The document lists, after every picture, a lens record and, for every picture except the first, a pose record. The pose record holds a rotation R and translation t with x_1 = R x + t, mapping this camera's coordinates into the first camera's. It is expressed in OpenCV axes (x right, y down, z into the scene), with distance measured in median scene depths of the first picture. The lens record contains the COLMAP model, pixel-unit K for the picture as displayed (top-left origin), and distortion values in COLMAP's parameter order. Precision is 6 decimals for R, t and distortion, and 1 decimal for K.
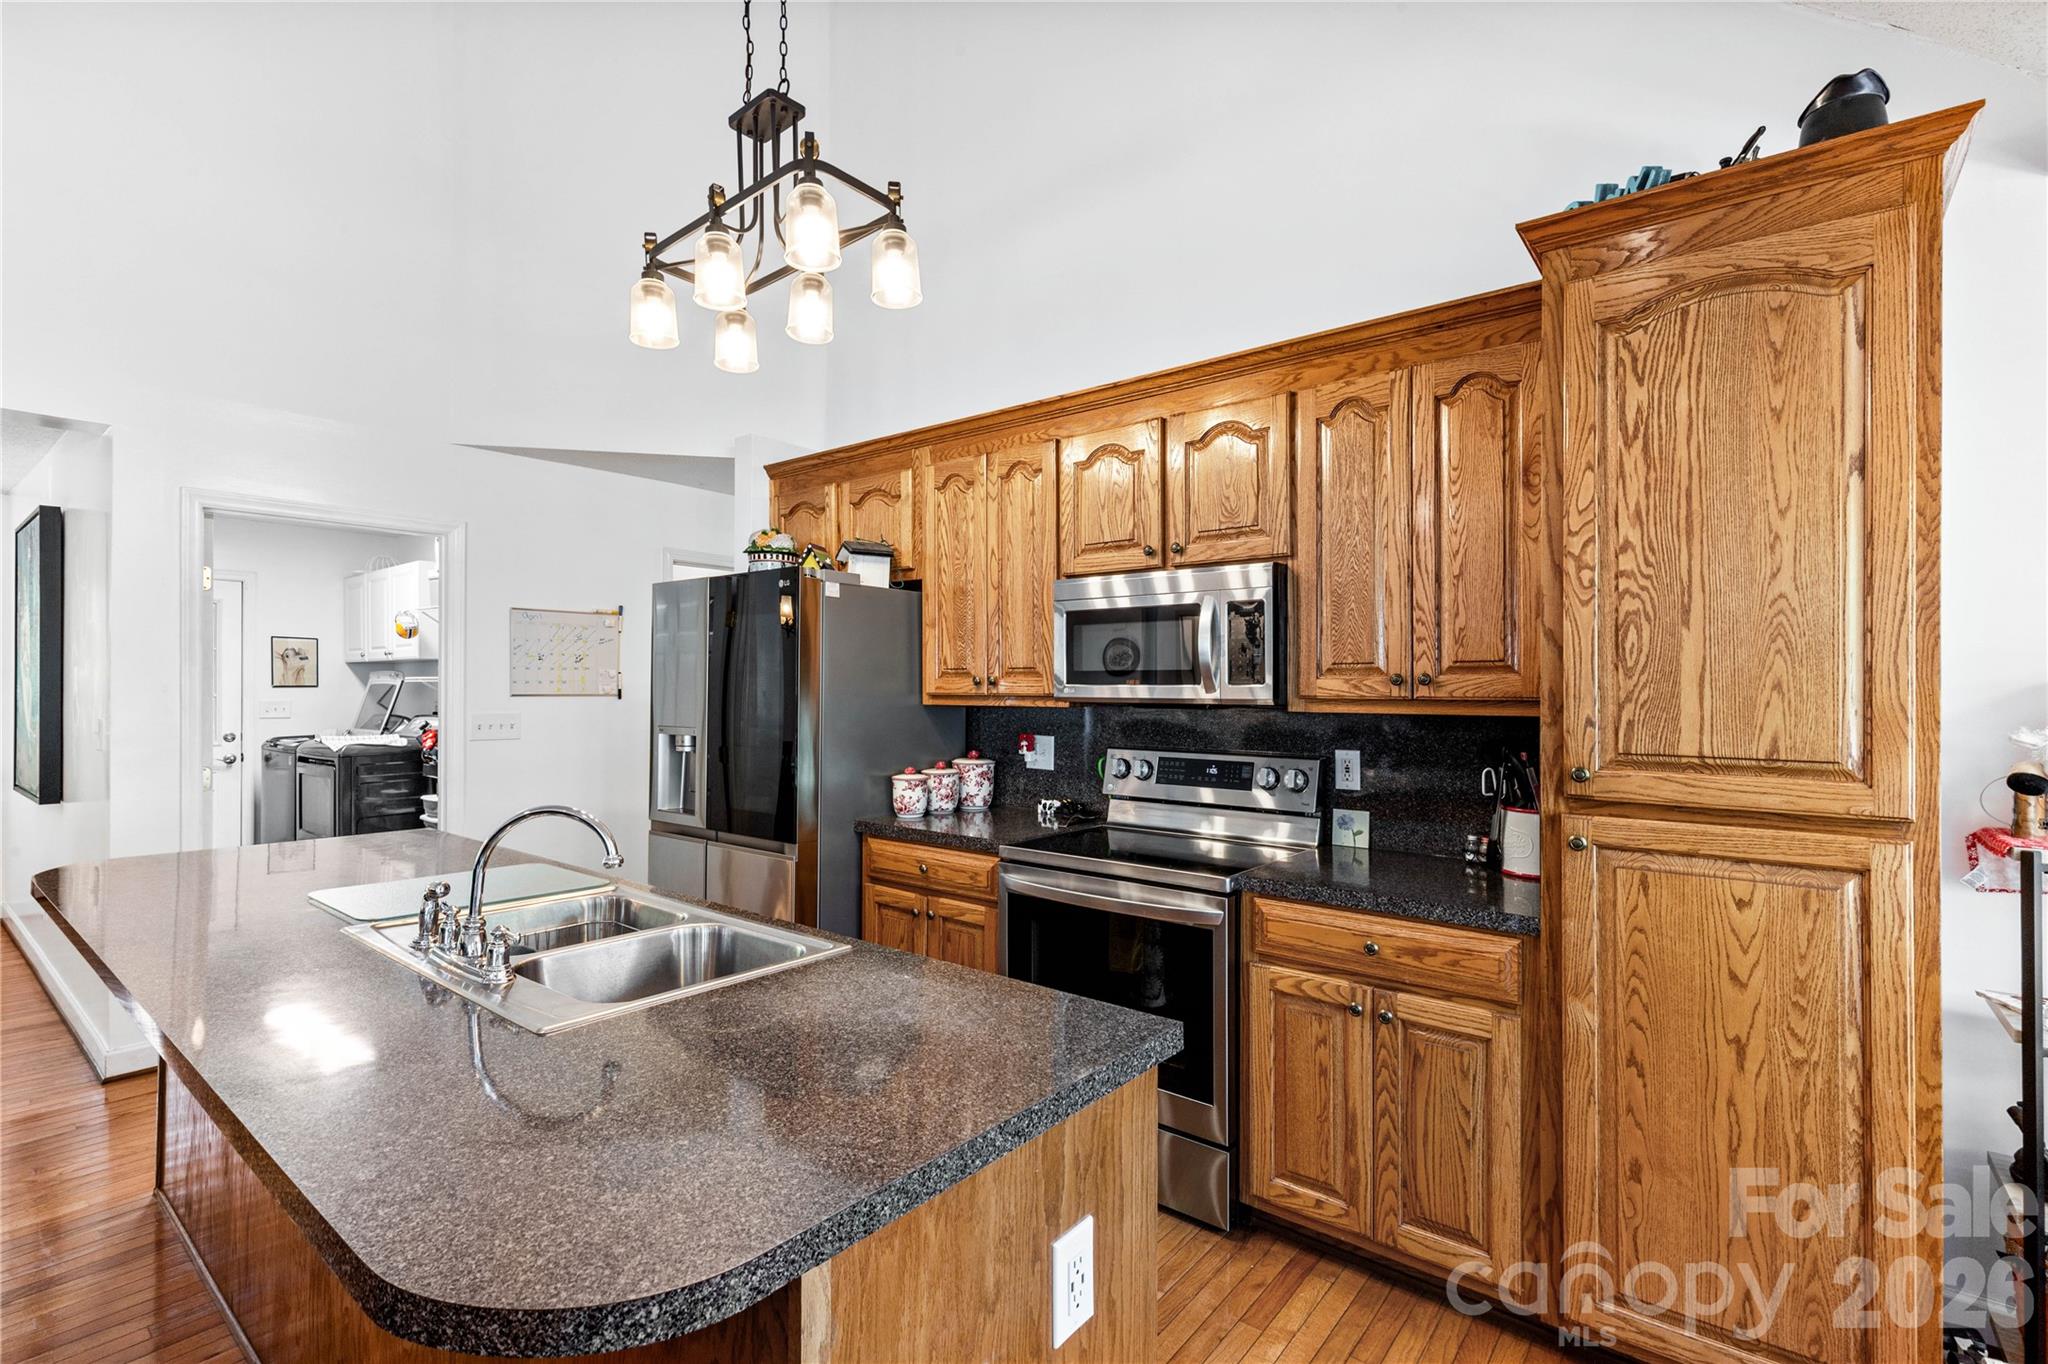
lens RADIAL K [[939.8, 0, 1031.4], [0, 939.8, 689.5], [0, 0, 1]] dist [0.000247, -0.000098]
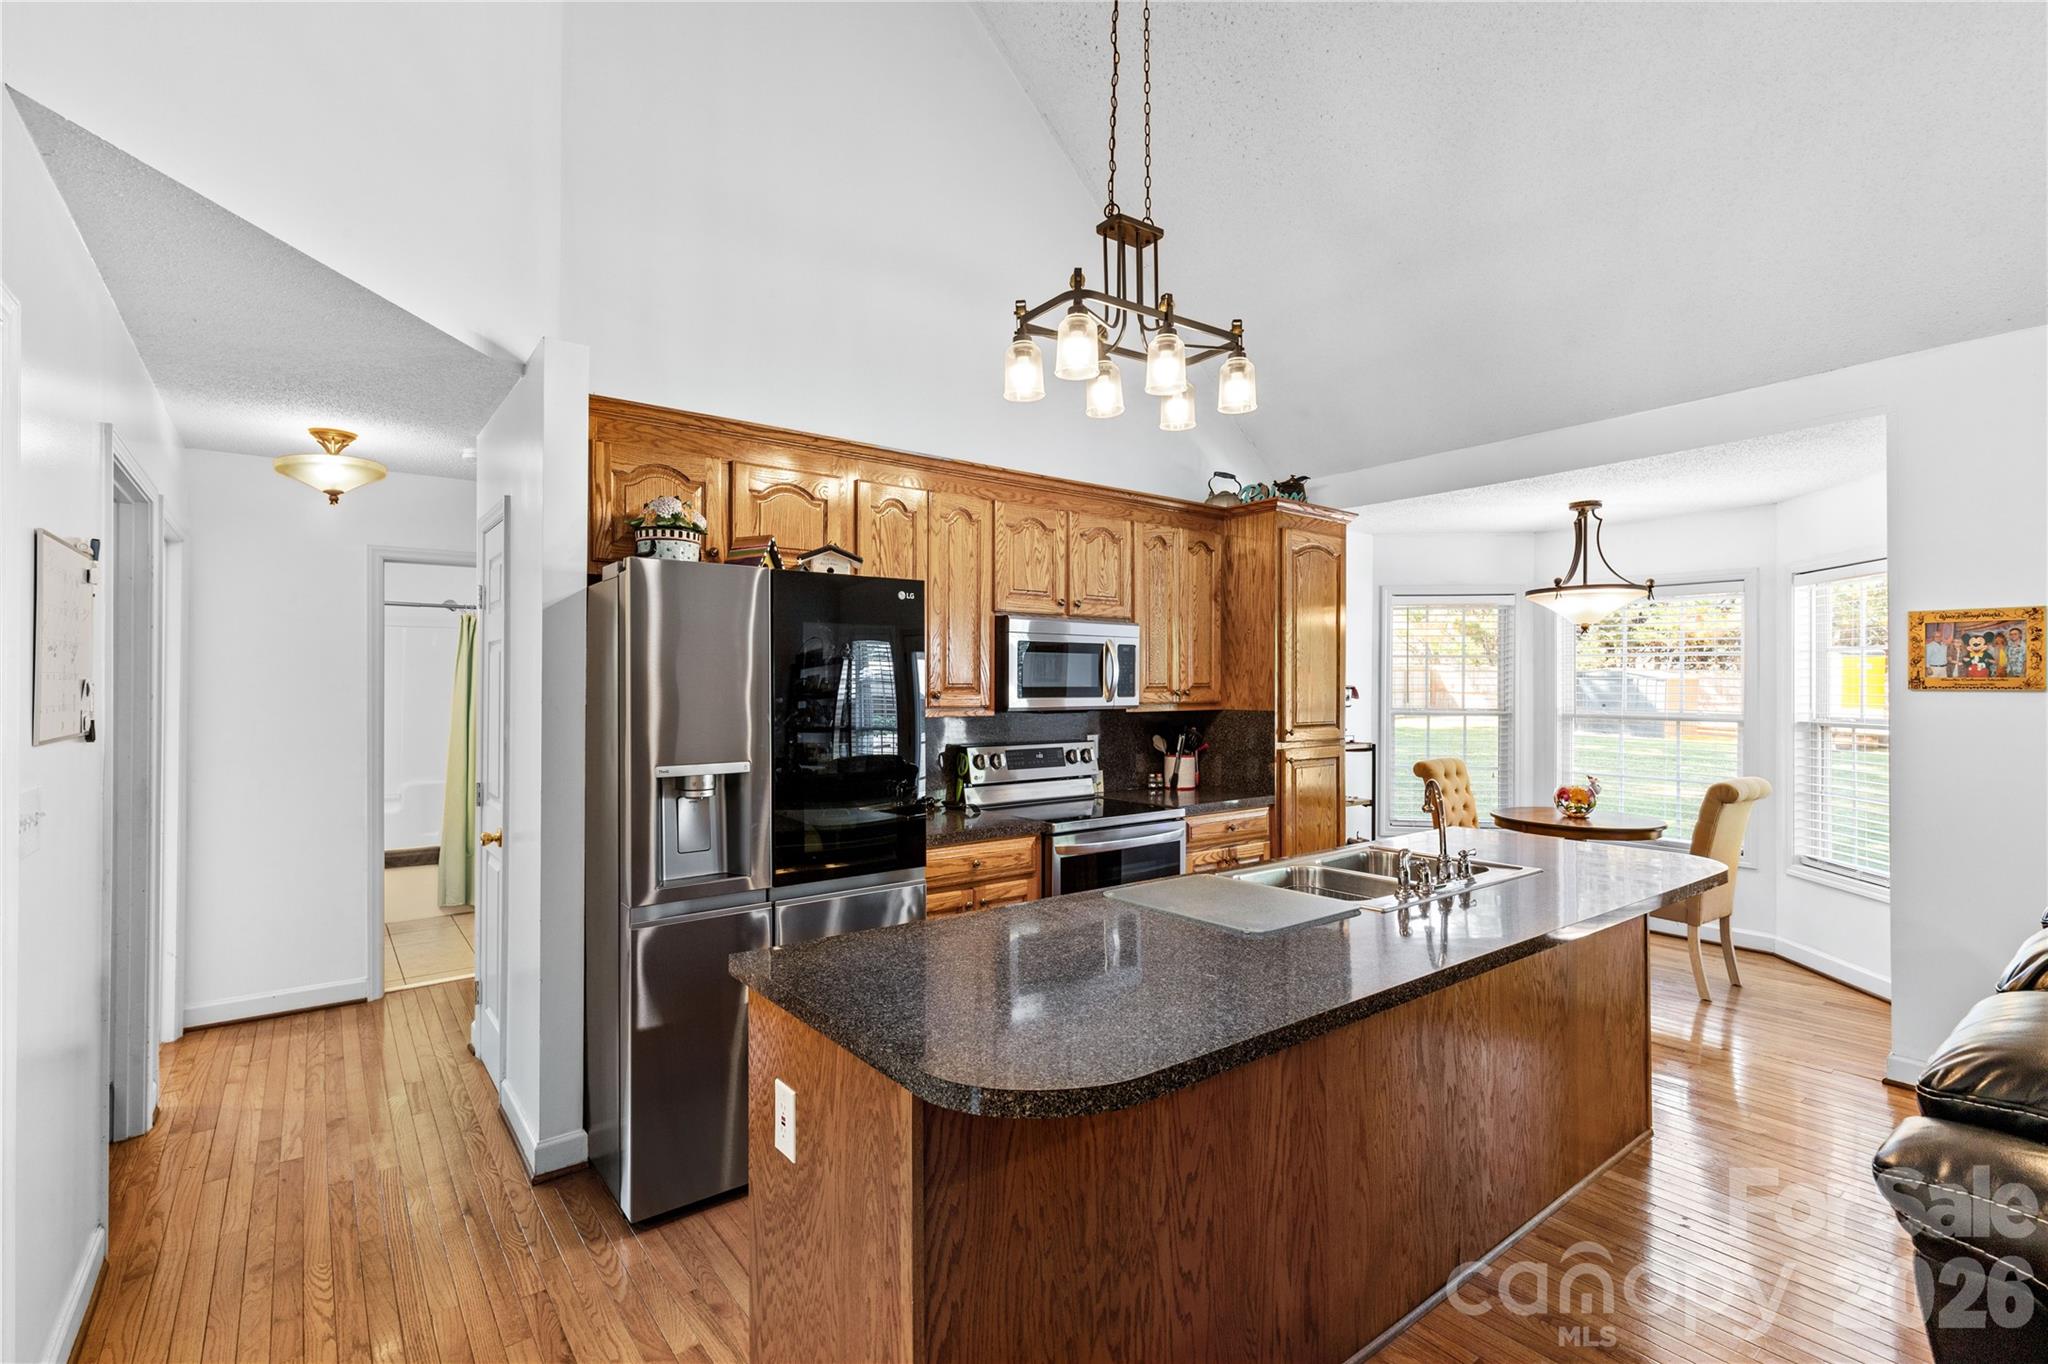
lens RADIAL K [[921.6, 0, 1019.6], [0, 921.6, 694.1], [0, 0, 1]] dist [0.000913, 0.000165]
pose [[0.234086, -0.013796, 0.972118, -1.517549], [0.003007, 0.999905, 0.013466, -0.034969], [-0.972211, -0.000229, 0.234105, 0.895834]]
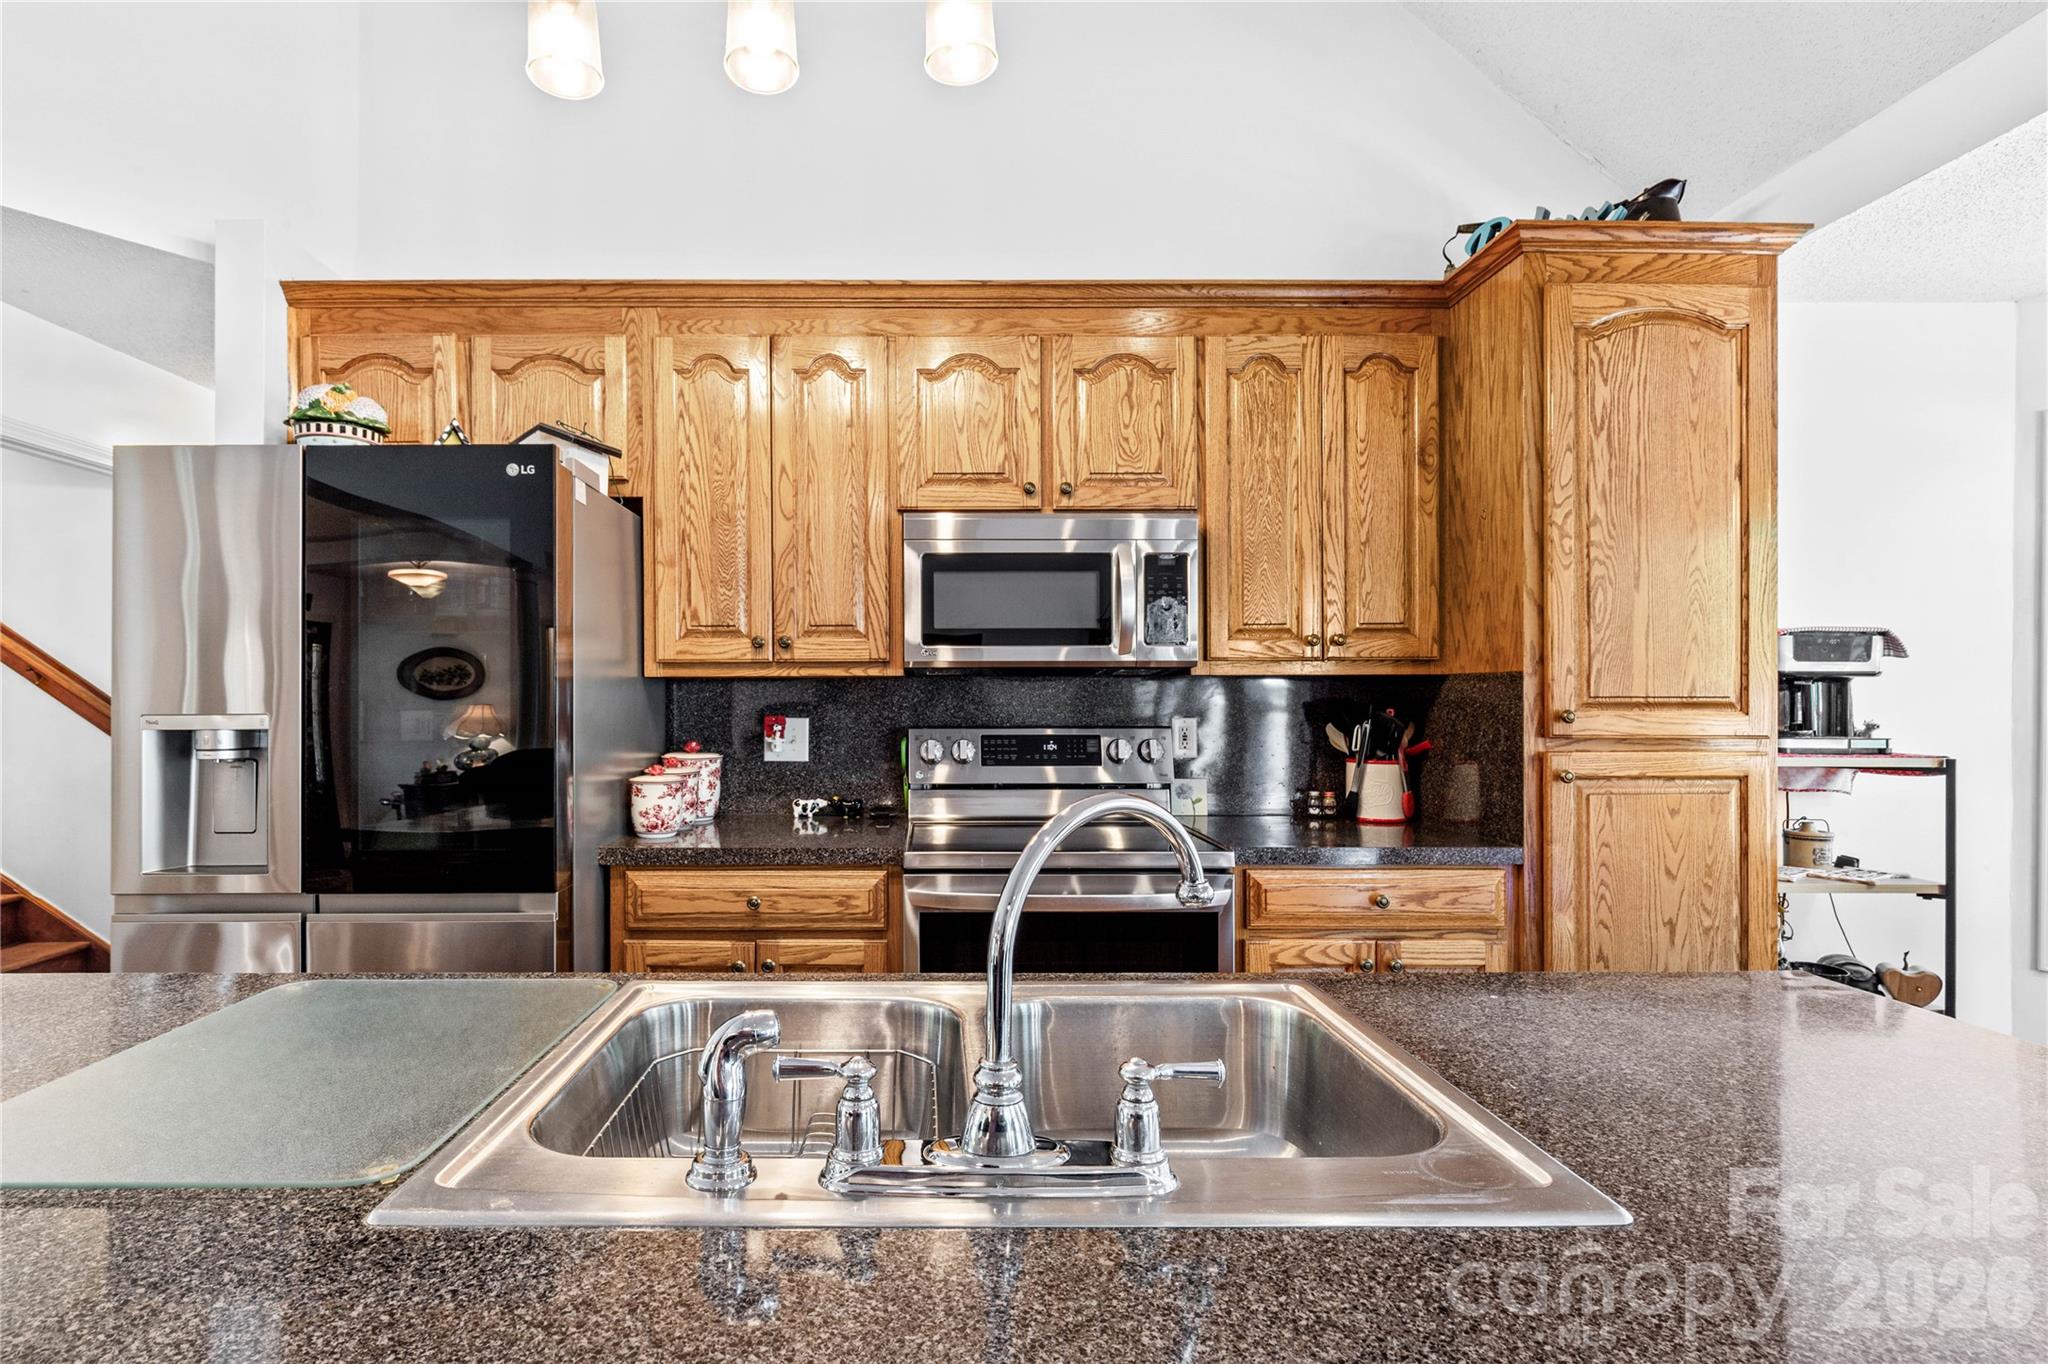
lens RADIAL K [[968.1, 0, 937.7], [0, 968.1, 703.3], [0, 0, 1]] dist [-0.002893, -0.000525]
pose [[0.775591, -0.010391, 0.631150, -0.601608], [0.007035, 0.999945, 0.007818, 0.047537], [-0.631197, -0.001623, 0.775621, 0.454341]]
